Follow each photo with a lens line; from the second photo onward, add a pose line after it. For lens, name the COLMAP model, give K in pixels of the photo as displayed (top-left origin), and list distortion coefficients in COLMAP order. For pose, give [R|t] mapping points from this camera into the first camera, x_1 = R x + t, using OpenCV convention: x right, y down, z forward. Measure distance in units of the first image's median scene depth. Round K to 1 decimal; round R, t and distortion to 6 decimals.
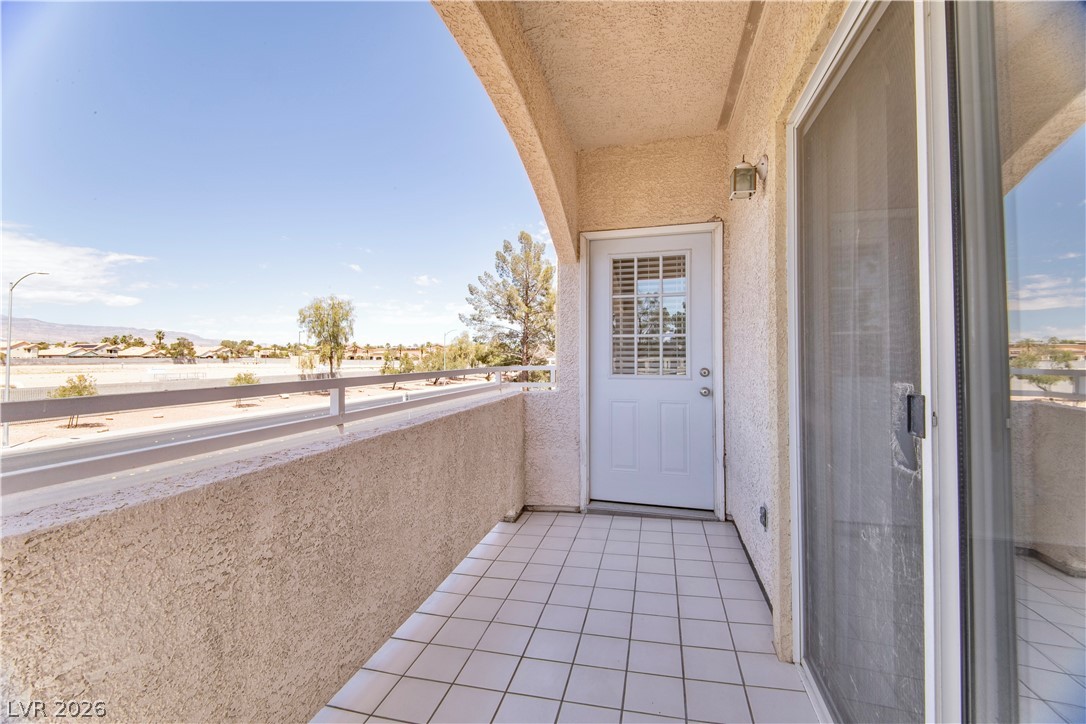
lens RADIAL K [[458.4, 0, 546.5], [0, 458.4, 358.7], [0, 0, 1]] dist [-0.000982, -0.000132]
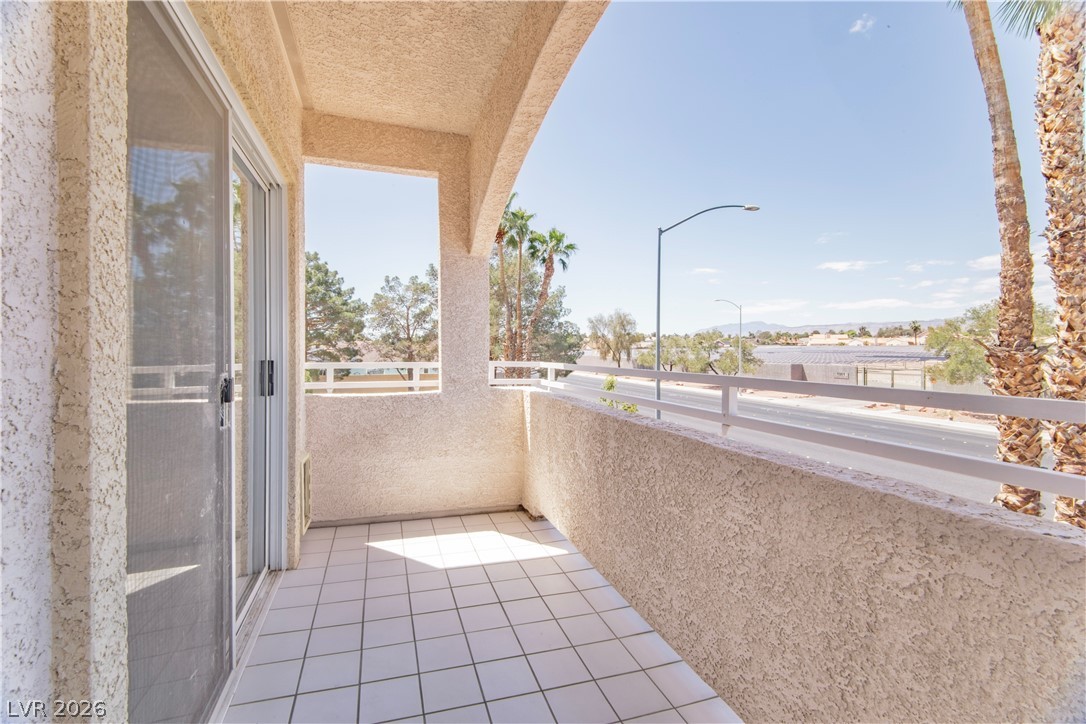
lens RADIAL K [[458.4, 0, 542.5], [0, 458.4, 359.0], [0, 0, 1]] dist [-0.000982, -0.000132]
pose [[-0.861812, 0.002197, -0.507224, 0.373606], [0.001942, 0.999998, 0.001031, 0.005927], [0.507225, -0.000097, -0.861814, 1.690747]]
